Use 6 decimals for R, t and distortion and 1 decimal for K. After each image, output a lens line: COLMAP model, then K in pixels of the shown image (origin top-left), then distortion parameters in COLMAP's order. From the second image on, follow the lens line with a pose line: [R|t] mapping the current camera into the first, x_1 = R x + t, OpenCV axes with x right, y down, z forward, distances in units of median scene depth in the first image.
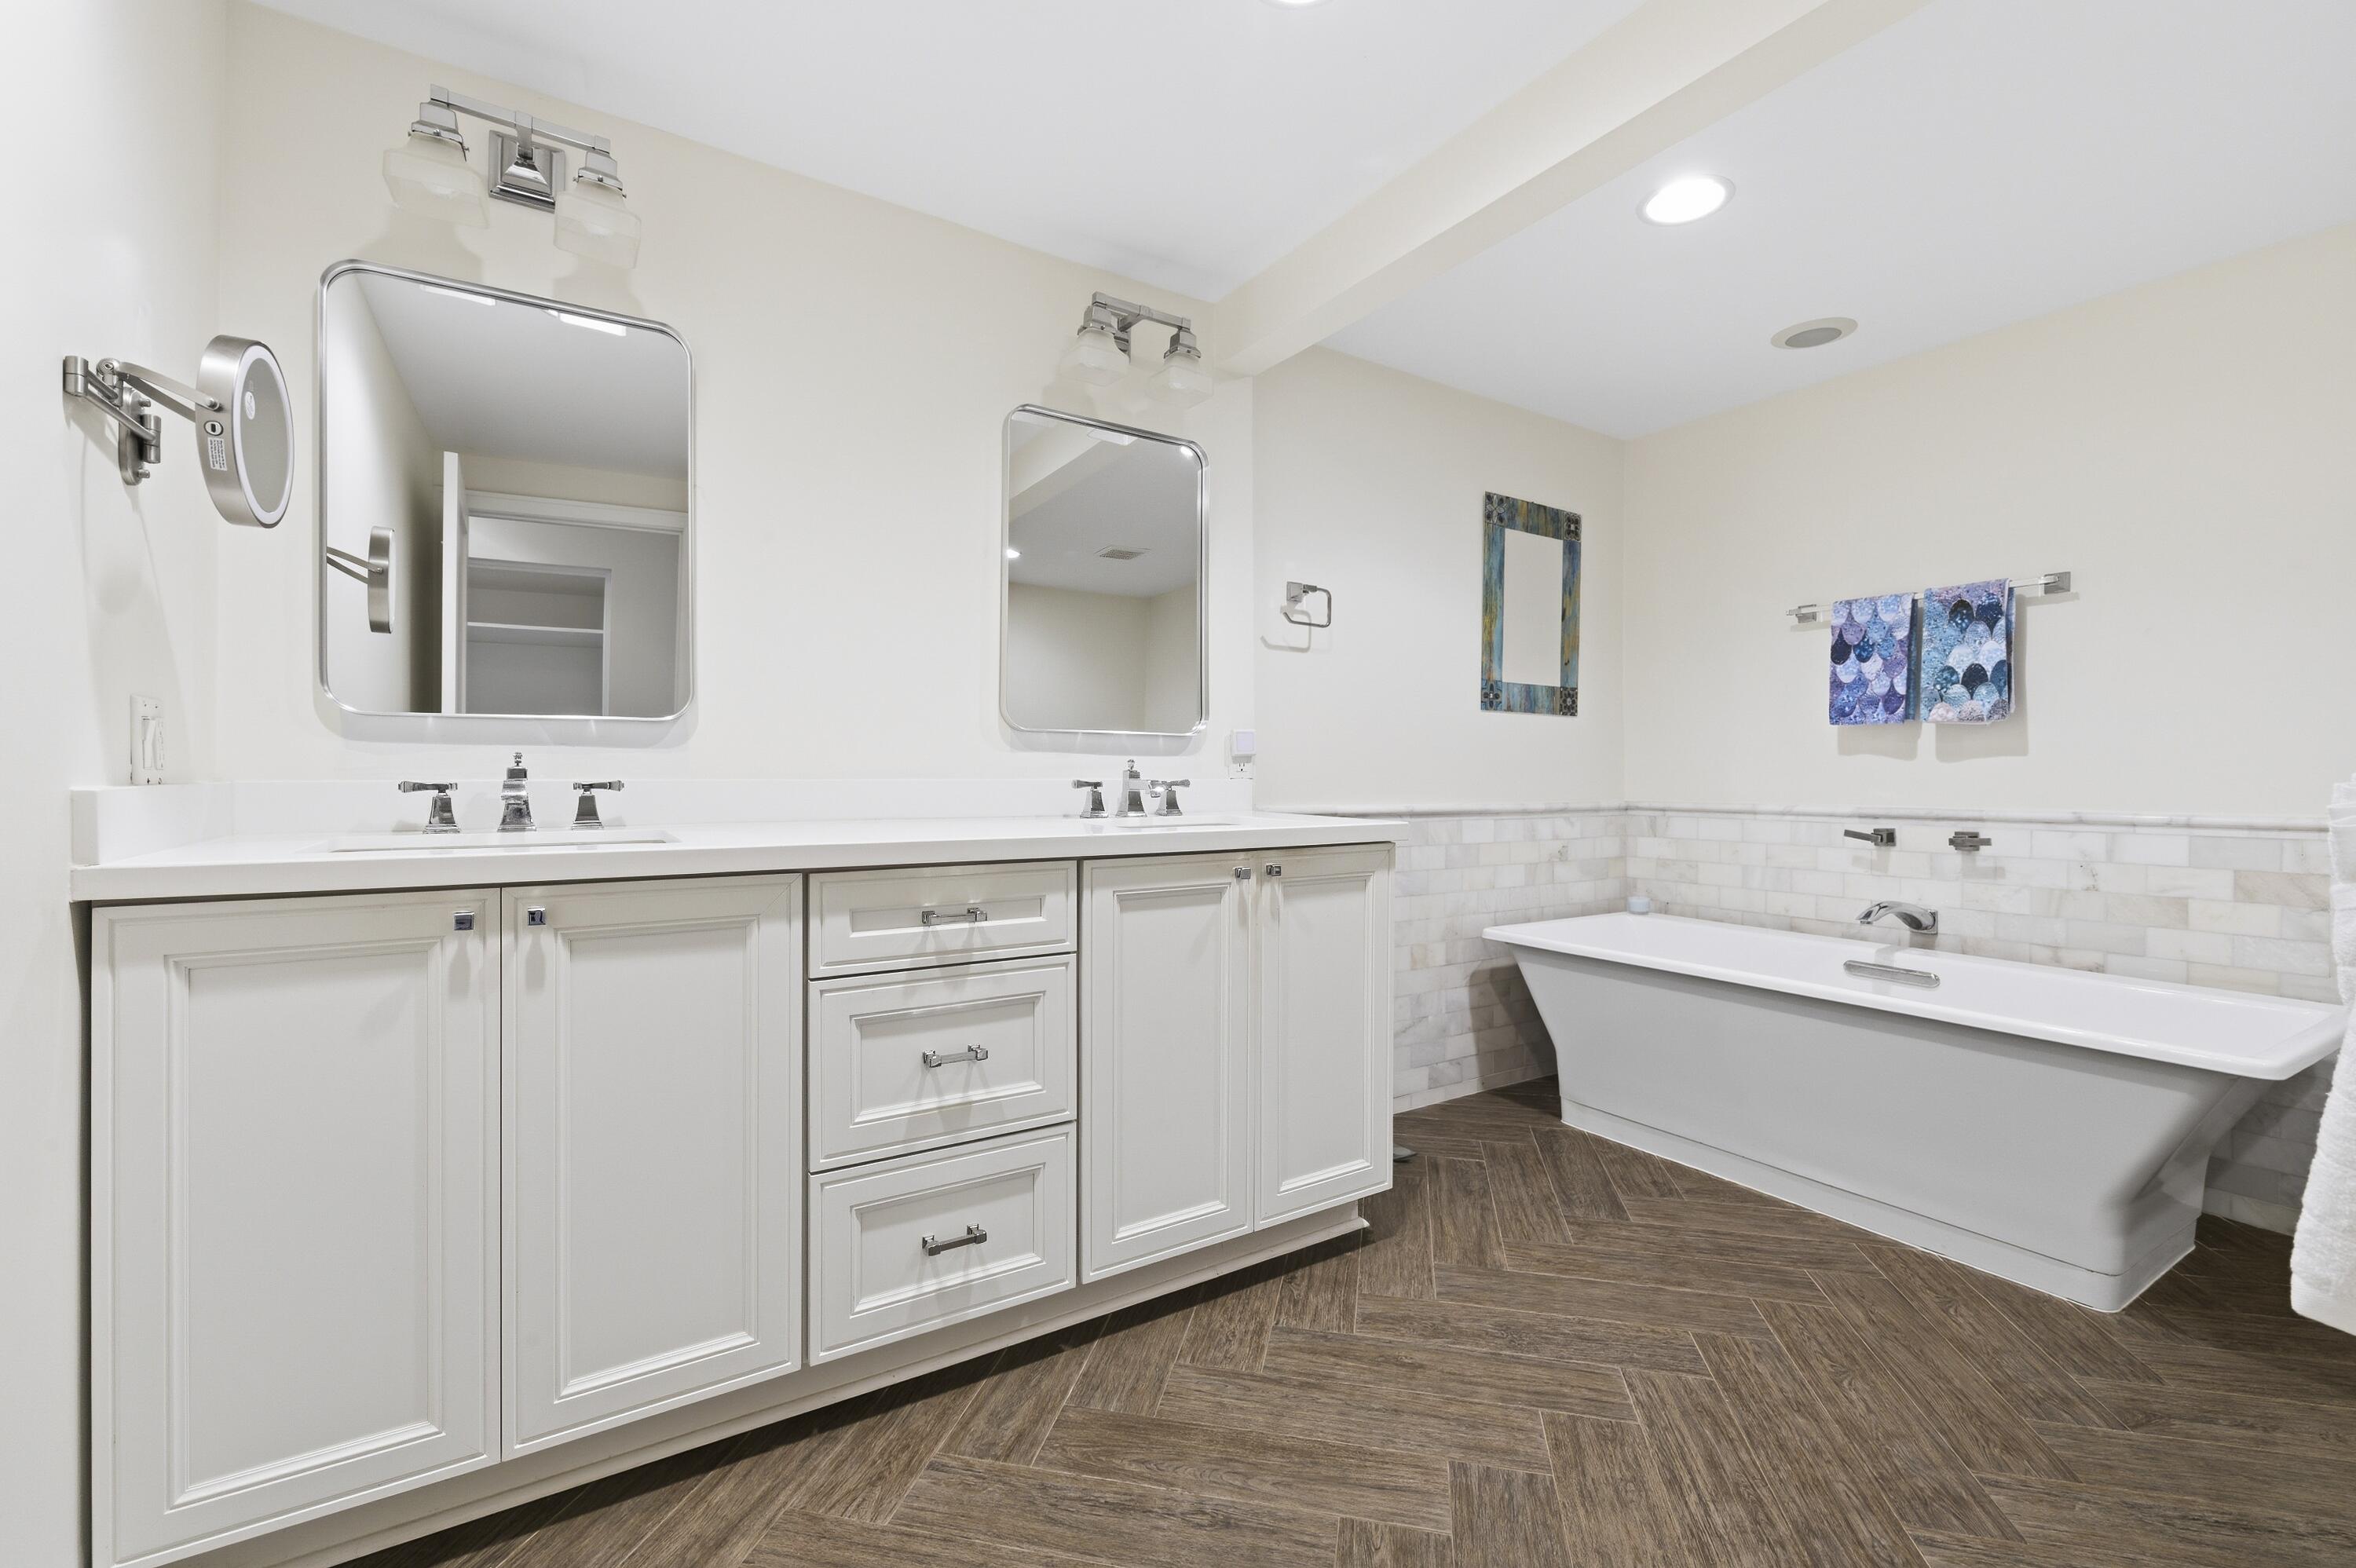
lens RADIAL K [[992.5, 0, 1174.3], [0, 992.5, 772.0], [0, 0, 1]] dist [0.001412, -0.000217]
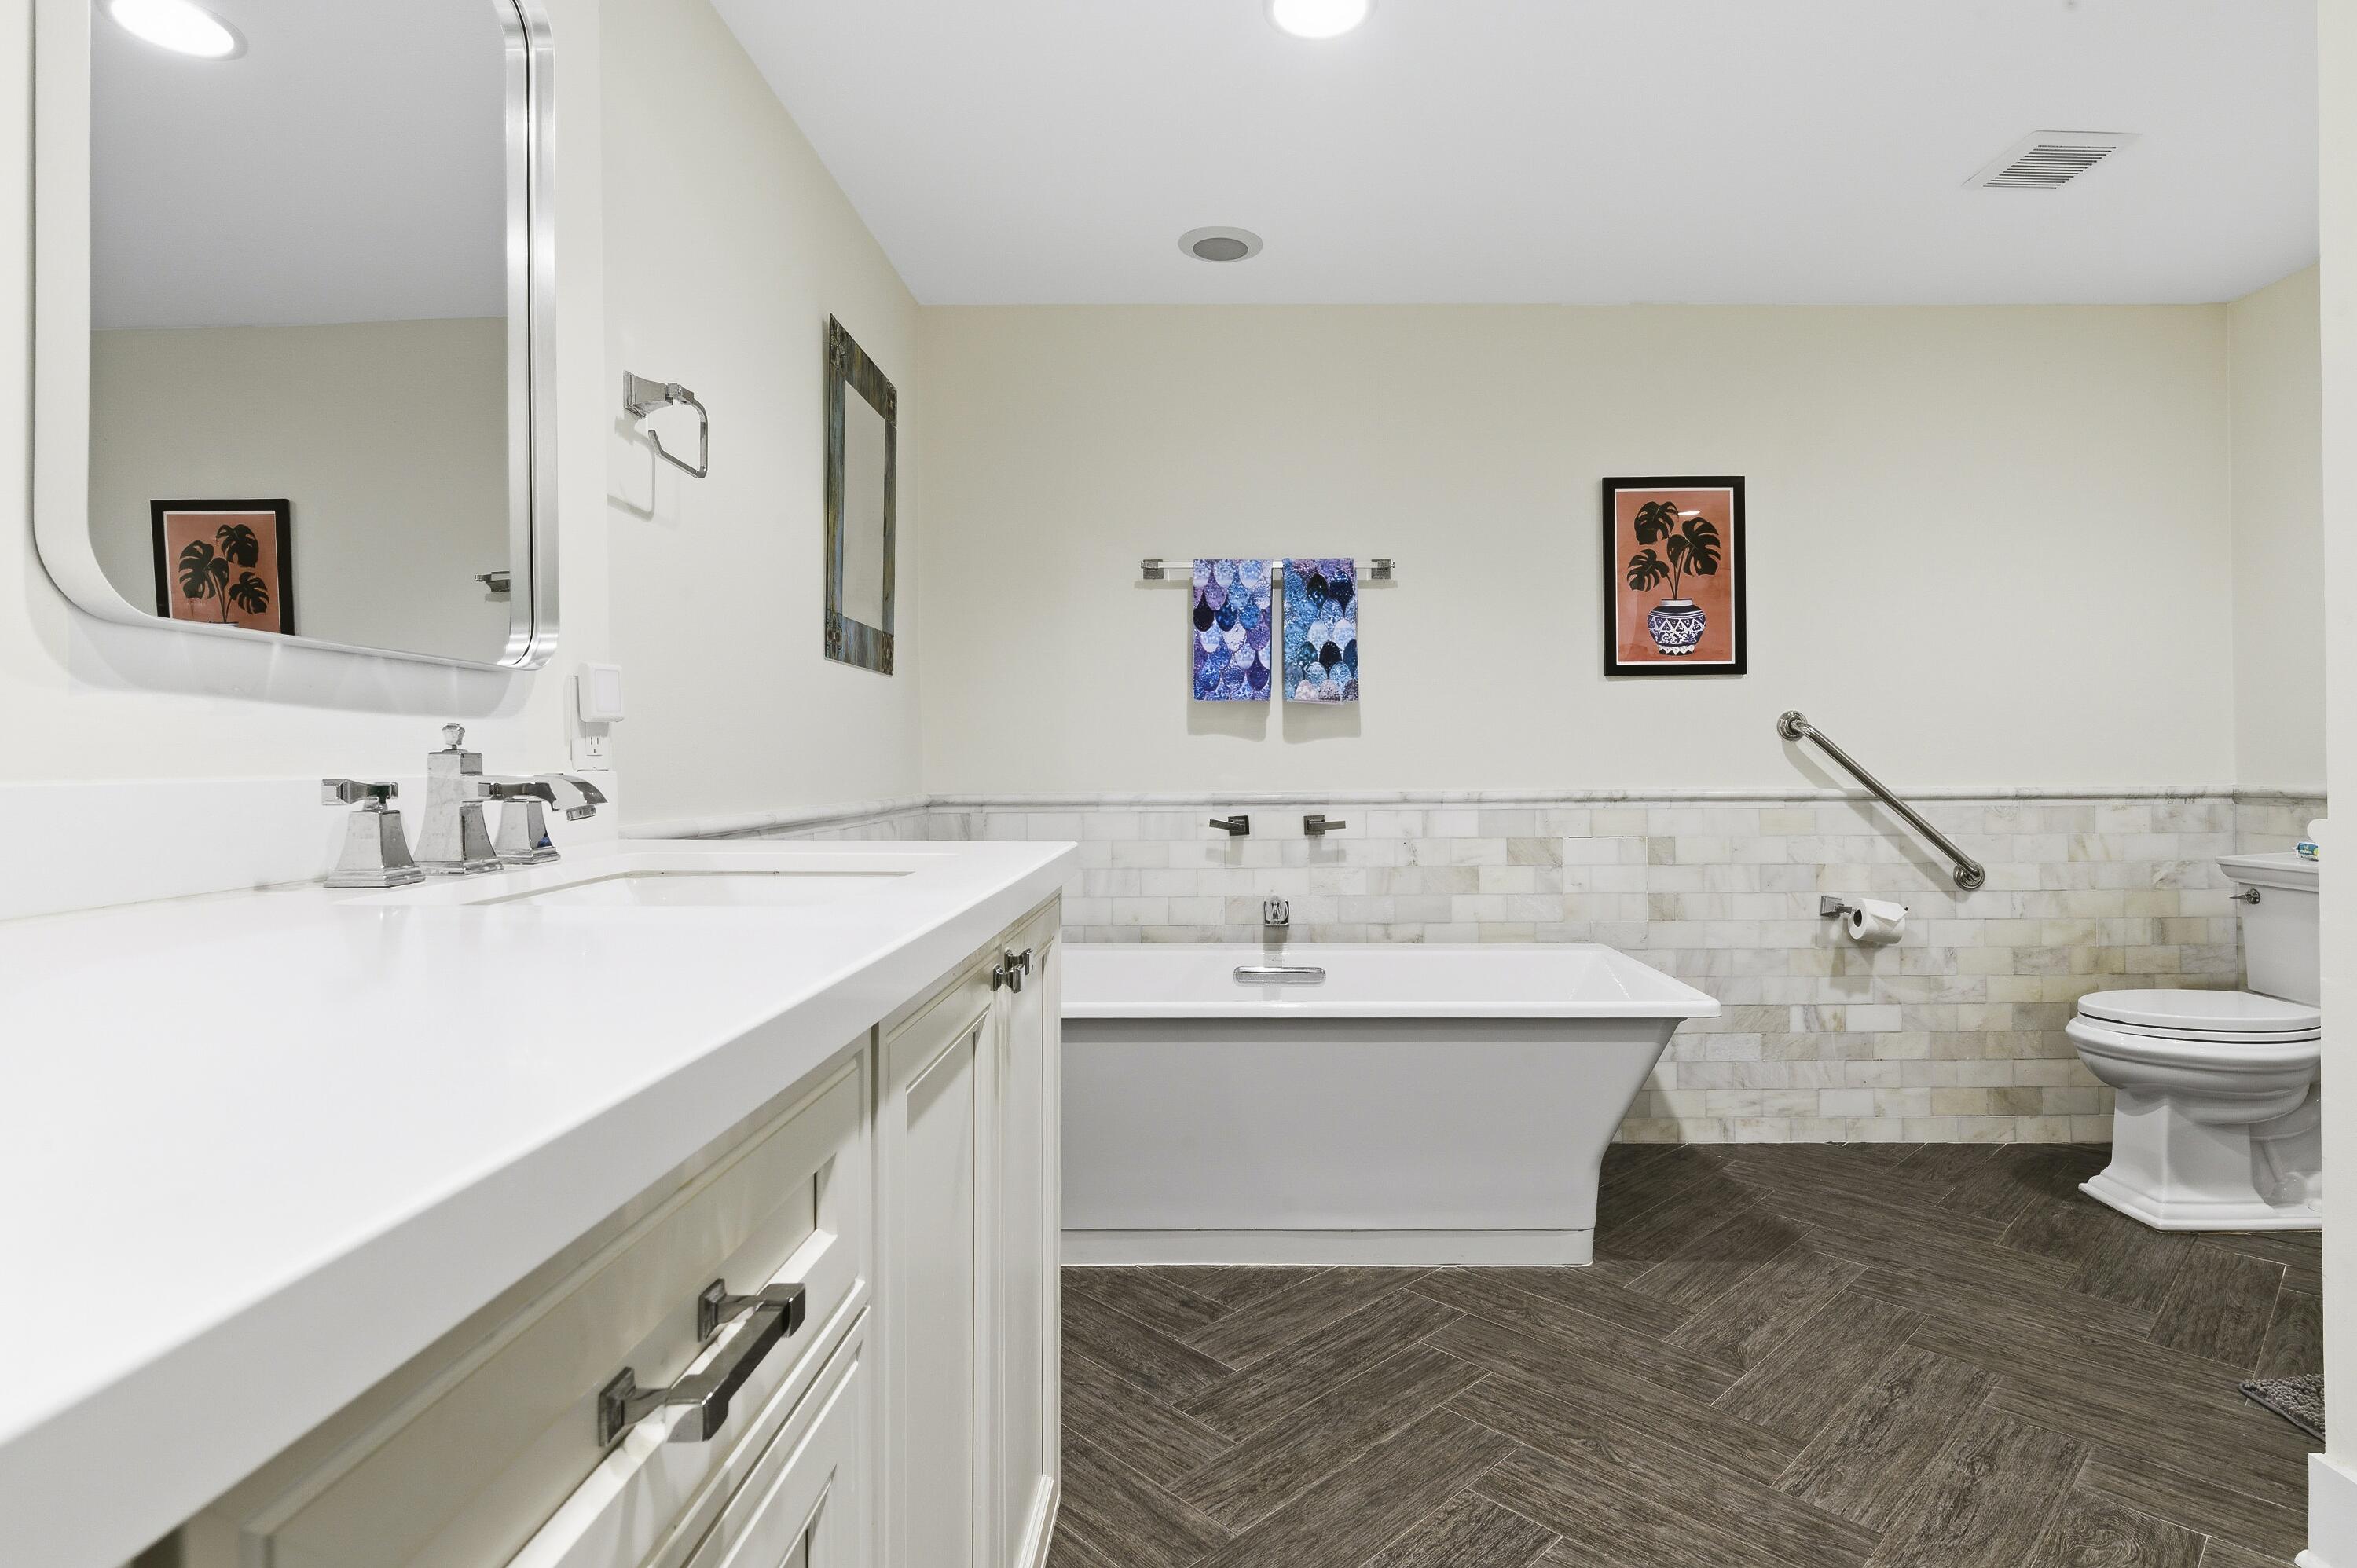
lens RADIAL K [[1207.1, 0, 1185.2], [0, 1207.1, 752.0], [0, 0, 1]] dist [-0.029224, 0.023799]
pose [[0.537334, -0.000477, 0.843369, -0.259553], [0.003657, 0.999992, -0.001765, 0.000304], [-0.843362, 0.004033, 0.537331, 0.480859]]
